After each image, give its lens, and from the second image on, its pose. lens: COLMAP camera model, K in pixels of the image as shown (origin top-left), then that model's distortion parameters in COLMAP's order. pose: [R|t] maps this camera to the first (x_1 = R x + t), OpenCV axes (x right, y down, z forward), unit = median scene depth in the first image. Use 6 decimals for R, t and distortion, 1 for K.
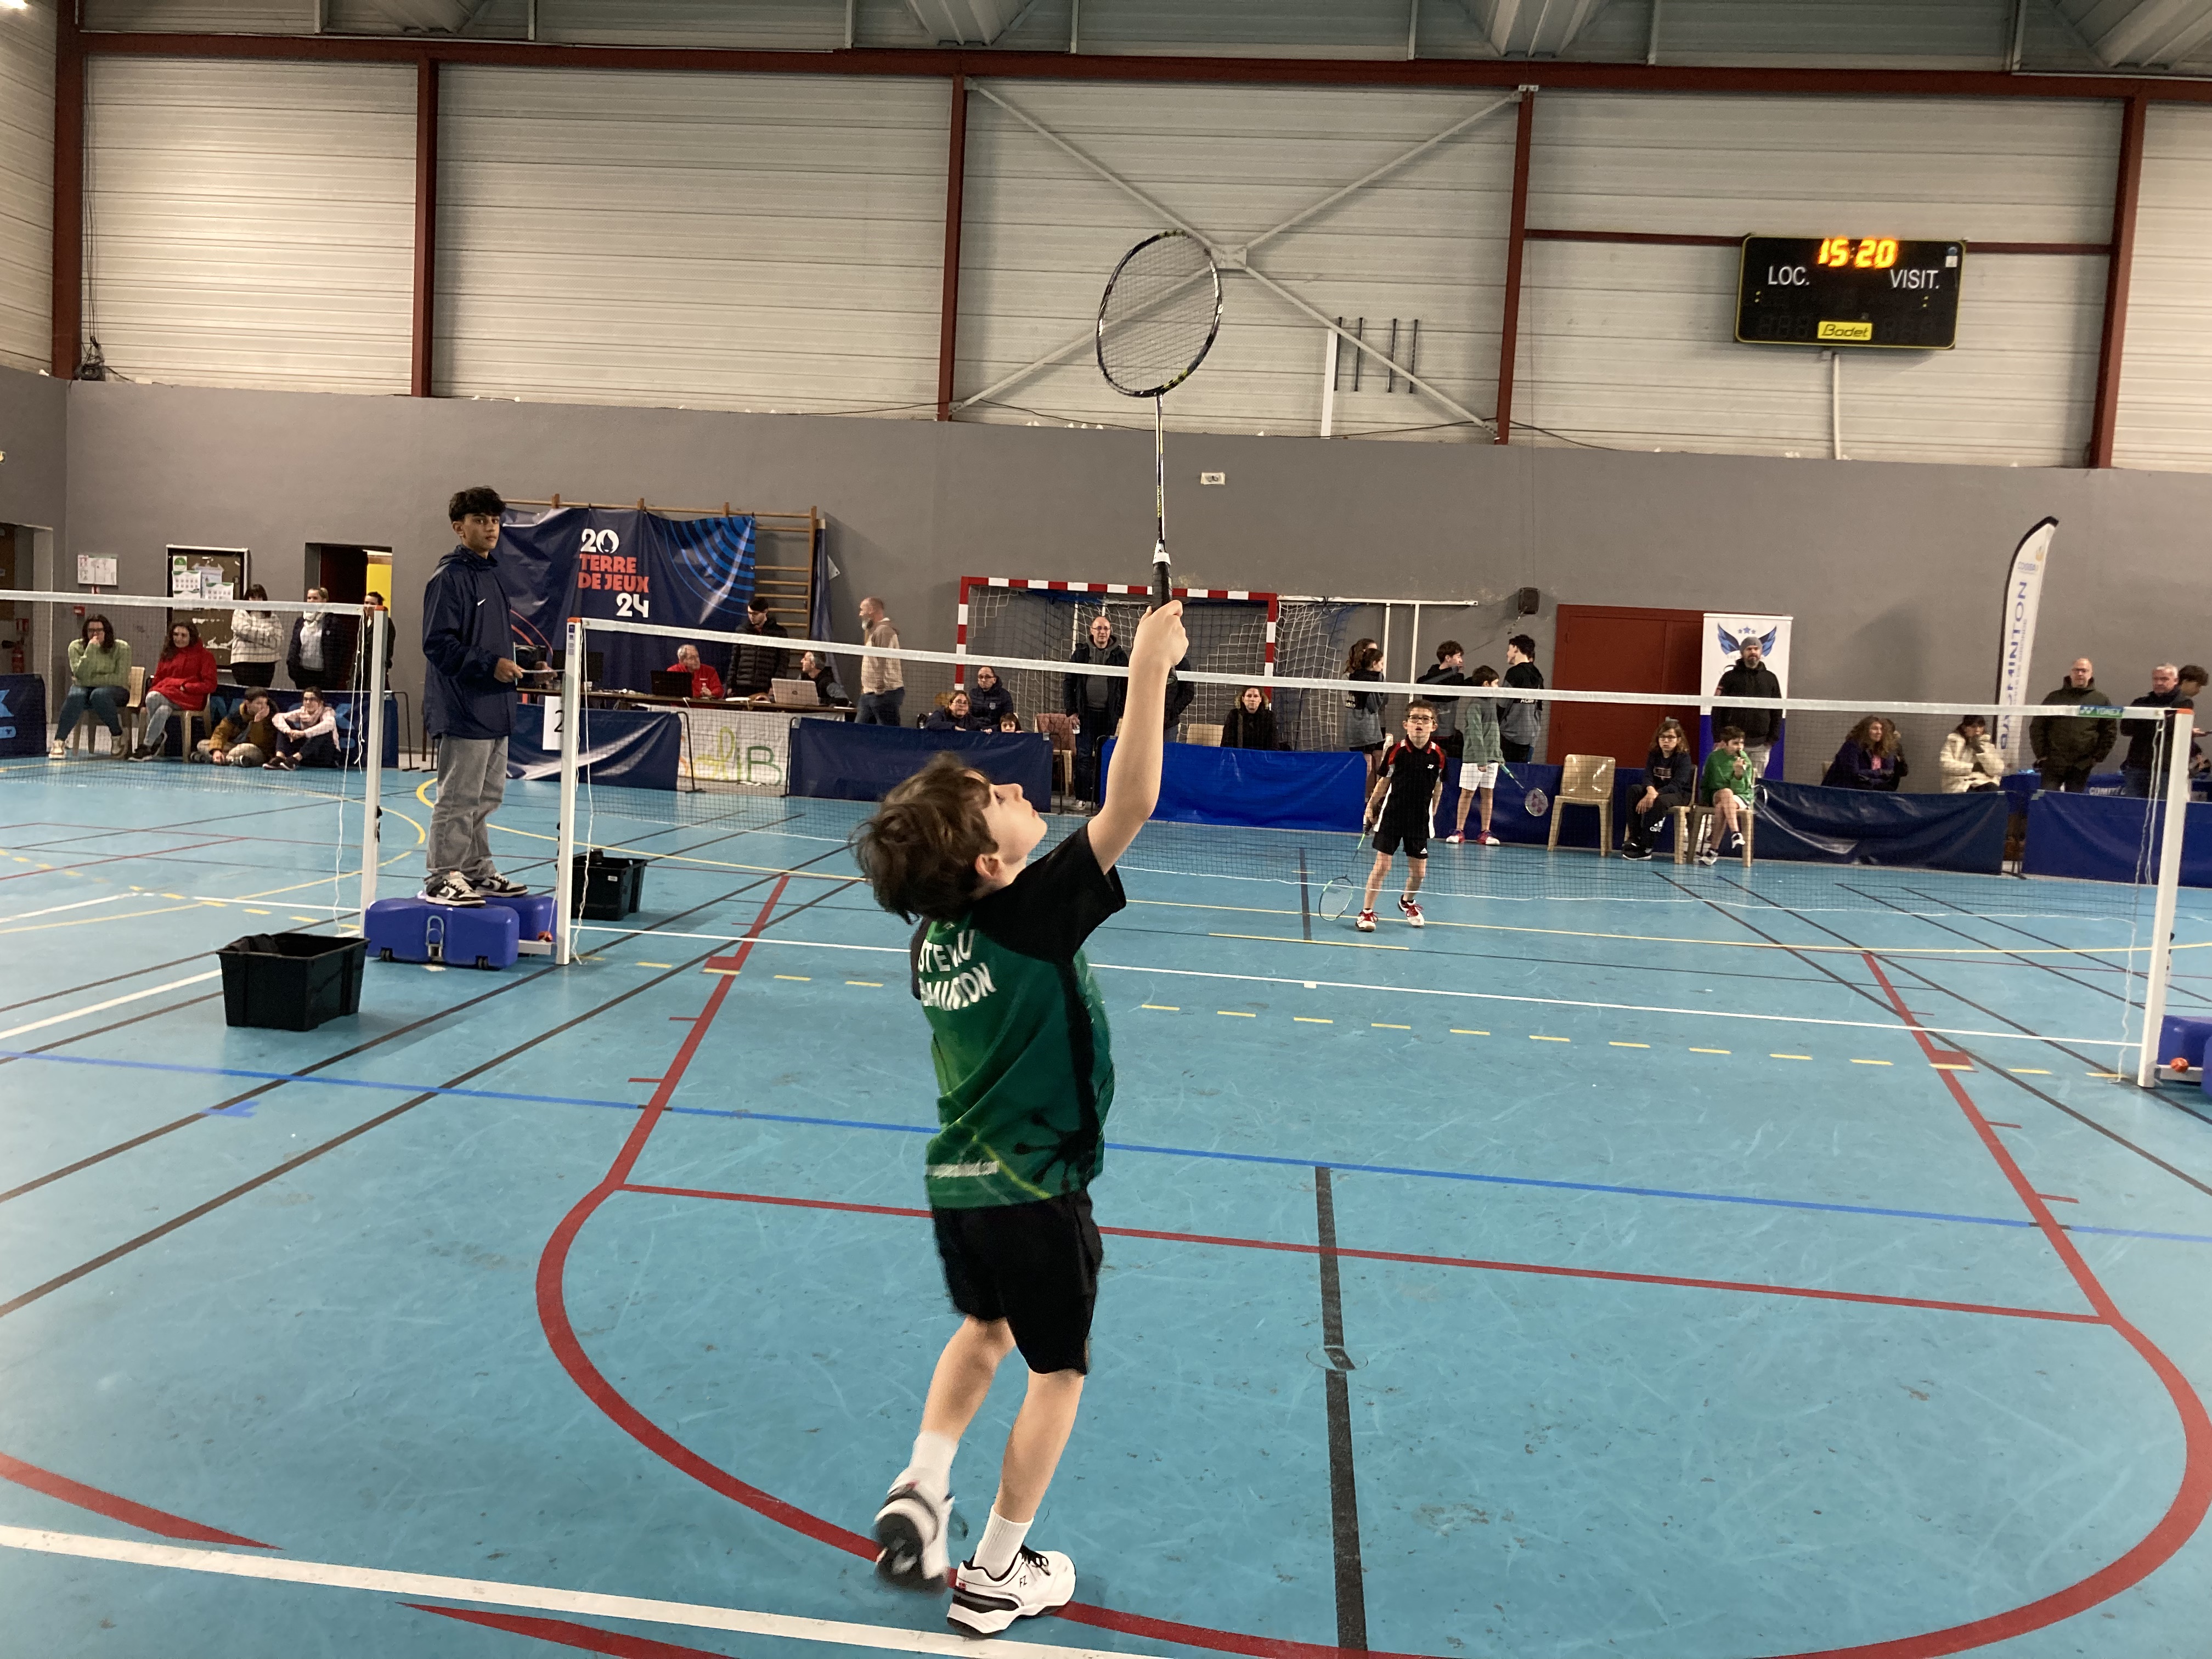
lens RADIAL K [[1788.9, 0, 1101.7], [0, 1788.9, 798.7], [0, 0, 1]] dist [0.027745, -0.032348]
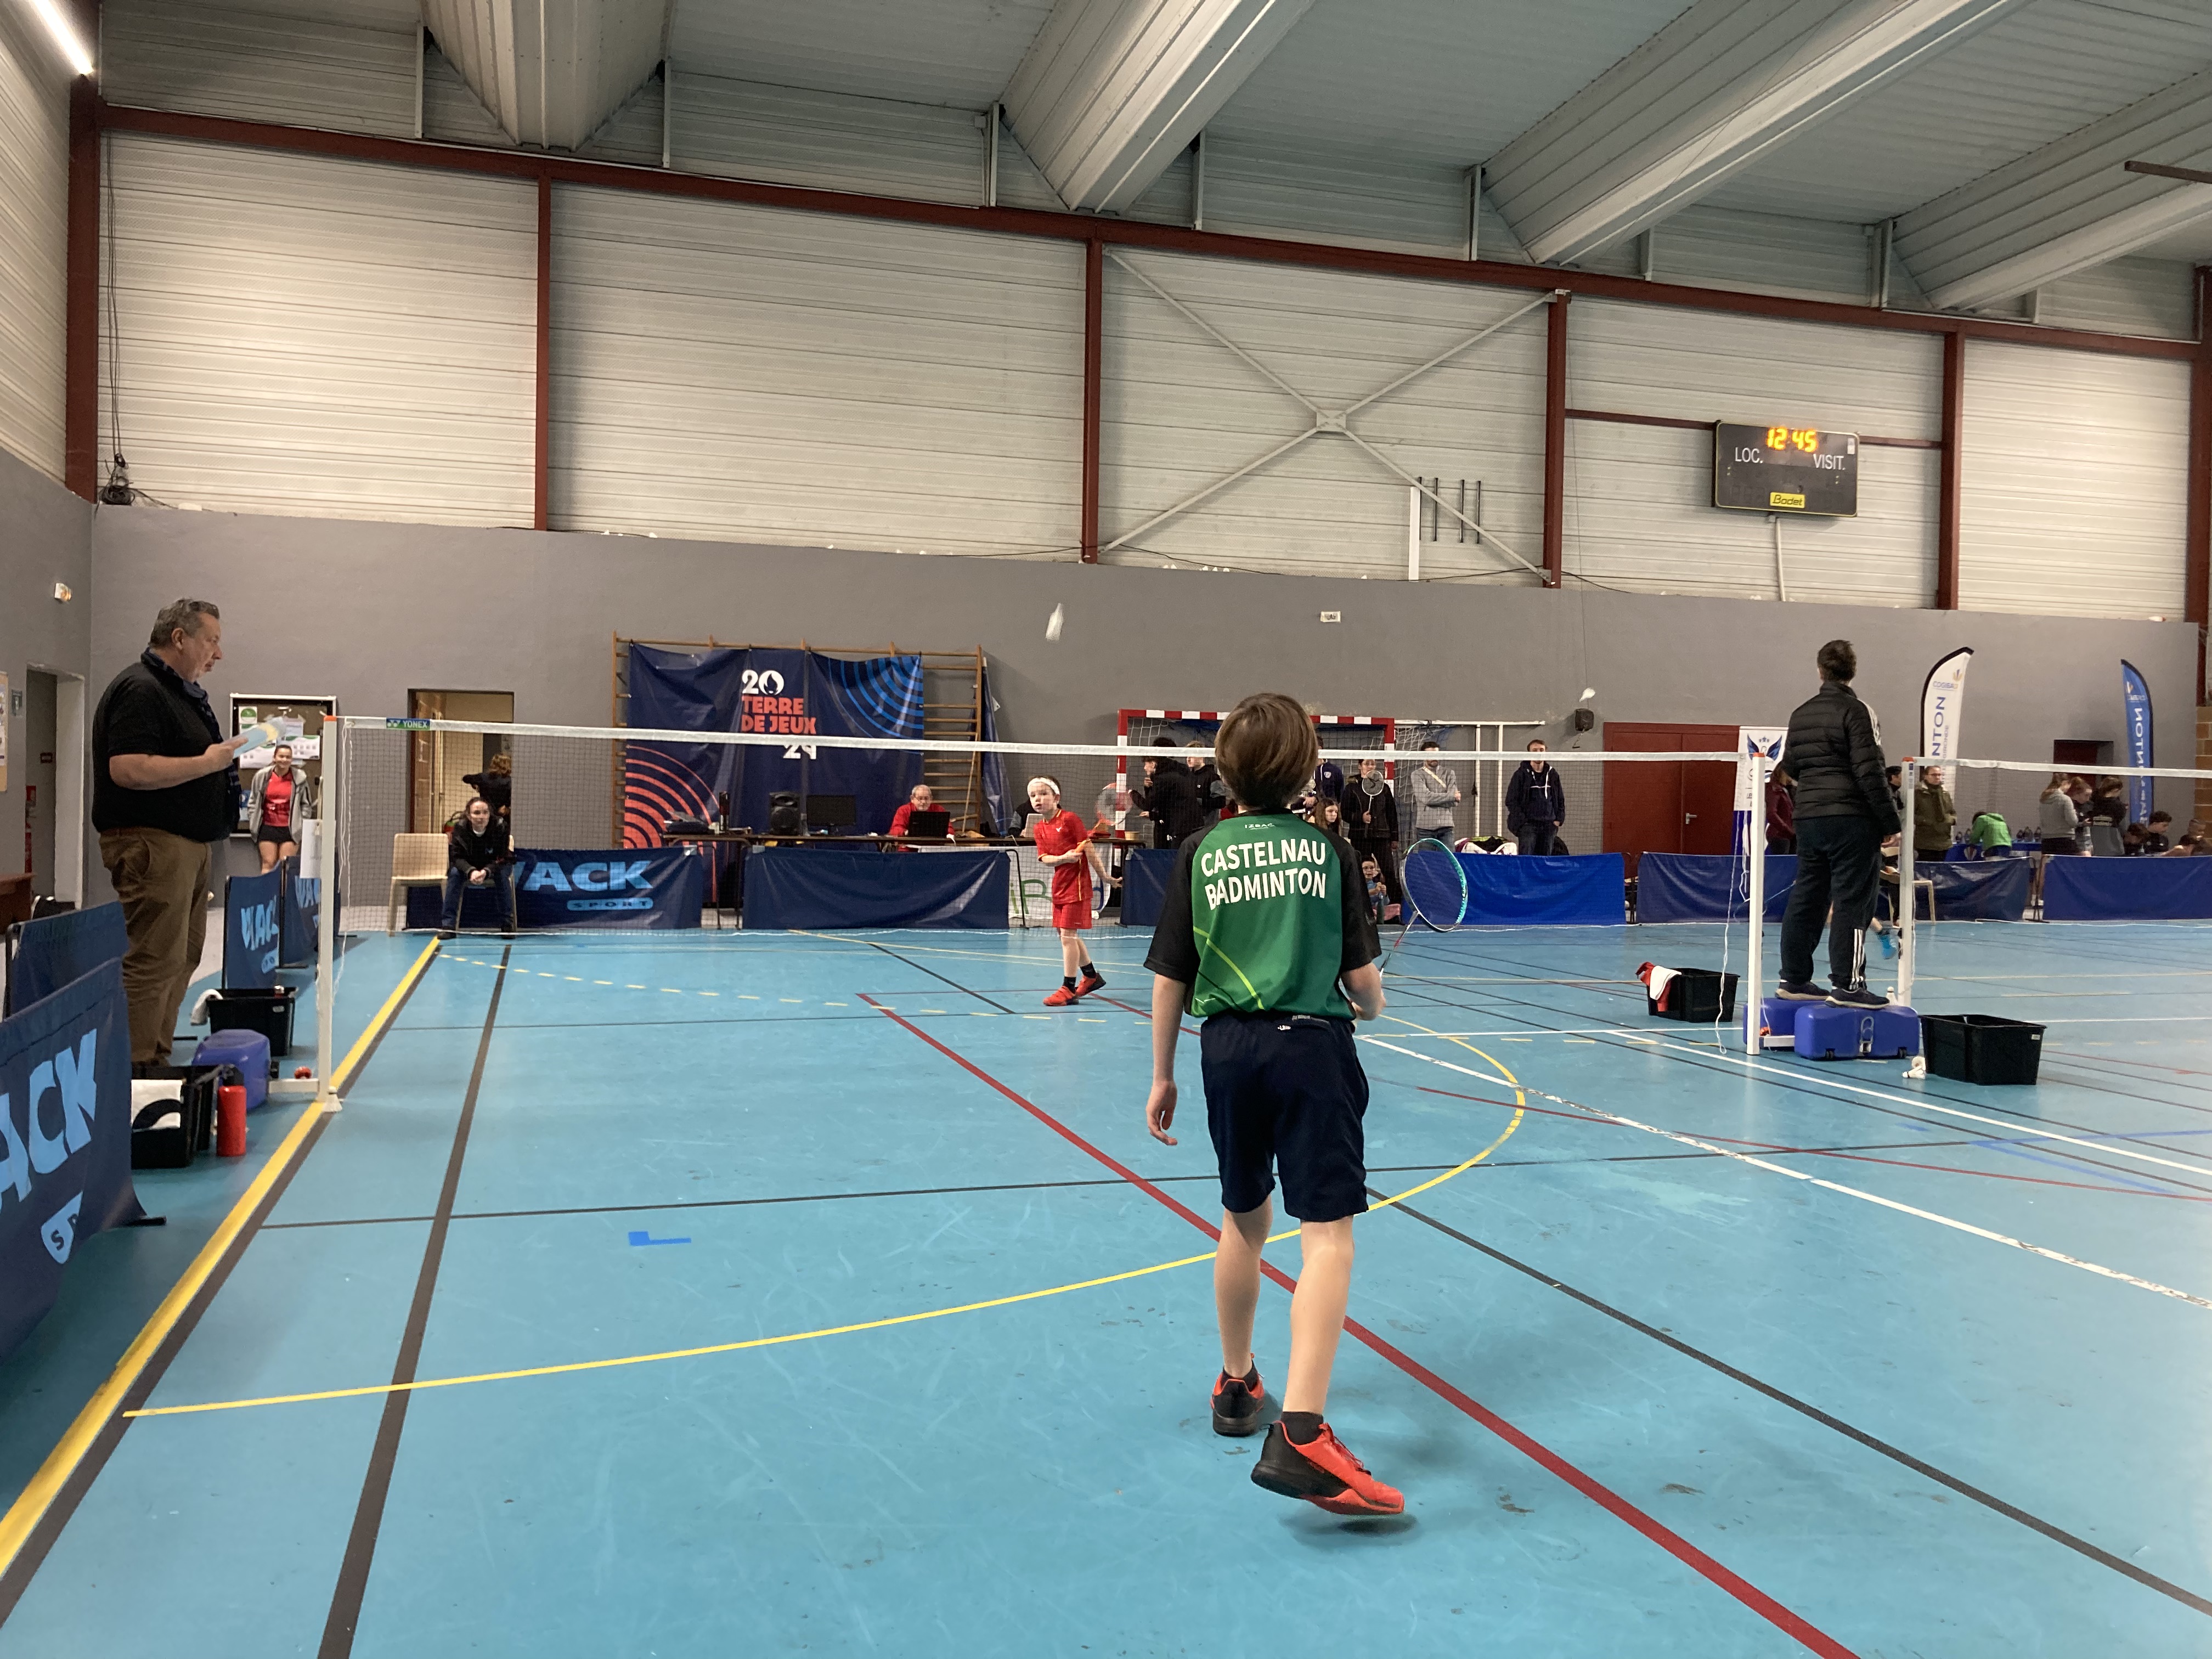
lens RADIAL K [[1788.9, 0, 1119.4], [0, 1788.9, 822.9], [0, 0, 1]] dist [0.027745, -0.032348]
pose [[0.917878, -0.047137, 0.394053, -0.509977], [0.067367, 0.997017, -0.037655, -0.019342], [-0.391103, 0.061109, 0.918316, 0.042002]]
